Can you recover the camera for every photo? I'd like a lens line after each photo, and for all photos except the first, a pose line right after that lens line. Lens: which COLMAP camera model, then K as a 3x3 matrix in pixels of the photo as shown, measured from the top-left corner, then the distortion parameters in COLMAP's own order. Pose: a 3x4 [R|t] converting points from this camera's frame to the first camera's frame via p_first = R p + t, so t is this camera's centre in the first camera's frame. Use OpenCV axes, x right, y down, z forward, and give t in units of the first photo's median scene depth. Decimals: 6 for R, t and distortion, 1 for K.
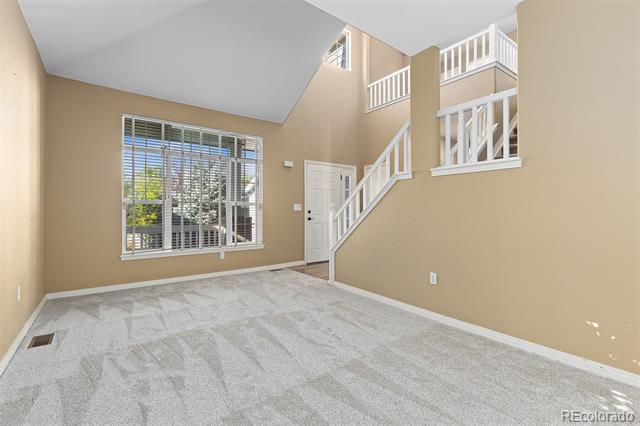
lens RADIAL K [[288.6, 0, 317.6], [0, 288.6, 212.0], [0, 0, 1]] dist [0.005682, 0.000048]
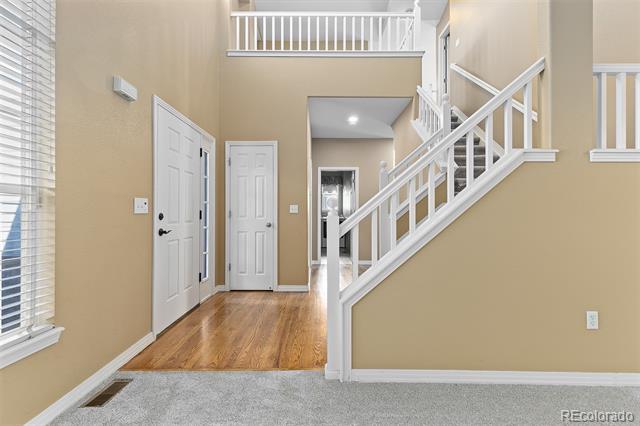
lens RADIAL K [[288.6, 0, 321.7], [0, 288.6, 213.7], [0, 0, 1]] dist [0.005682, 0.000048]
pose [[0.594581, 0.004195, 0.804024, -0.242623], [0.000550, 0.999984, -0.005624, -0.002076], [-0.804035, 0.003786, 0.594570, 0.552868]]
